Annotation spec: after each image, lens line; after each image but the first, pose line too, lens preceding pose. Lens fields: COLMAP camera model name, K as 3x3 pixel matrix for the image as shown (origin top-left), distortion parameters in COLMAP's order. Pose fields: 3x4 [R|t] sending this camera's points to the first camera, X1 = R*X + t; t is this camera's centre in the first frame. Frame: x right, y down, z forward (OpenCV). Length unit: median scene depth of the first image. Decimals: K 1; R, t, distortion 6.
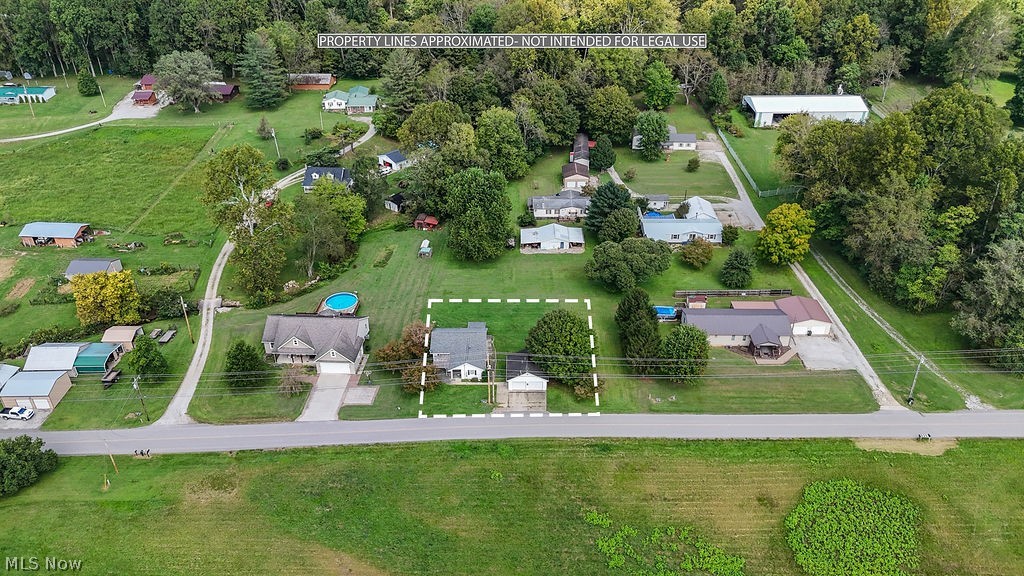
lens RADIAL K [[762.7, 0, 510.3], [0, 762.7, 285.3], [0, 0, 1]] dist [0.051863, -0.043590]
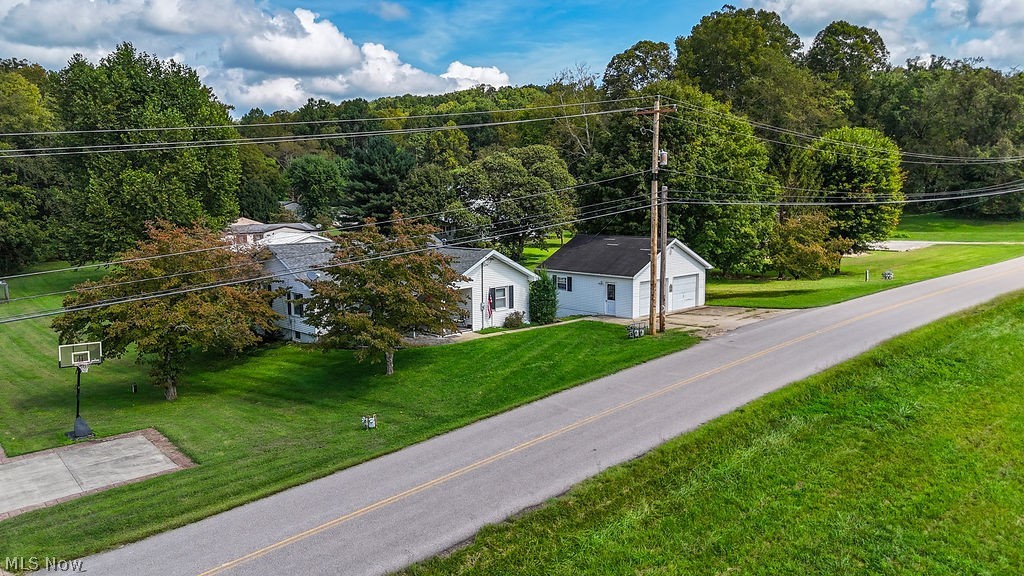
lens RADIAL K [[762.7, 0, 511.2], [0, 762.7, 292.6], [0, 0, 1]] dist [0.051863, -0.043590]
pose [[0.727250, -0.093853, 0.679925, -0.237177], [0.362892, 0.893406, -0.264831, 0.188001], [-0.582594, 0.439338, 0.683788, 0.804735]]
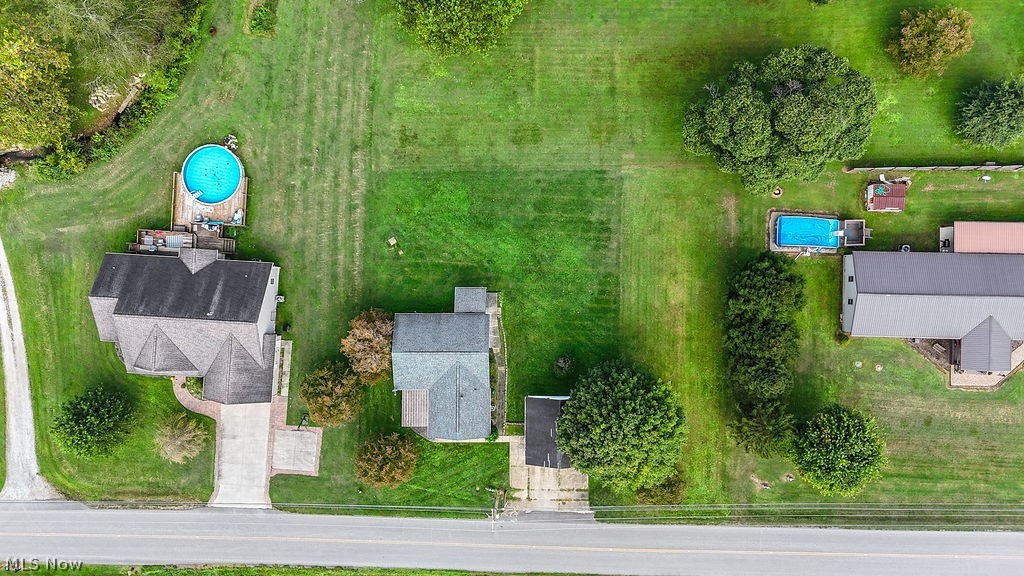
lens RADIAL K [[762.7, 0, 515.2], [0, 762.7, 289.2], [0, 0, 1]] dist [0.051863, -0.043590]
pose [[0.999768, -0.006640, -0.020487, 0.000497], [0.020981, 0.515050, 0.856903, -0.465890], [0.004862, -0.857134, 0.515070, 0.783183]]
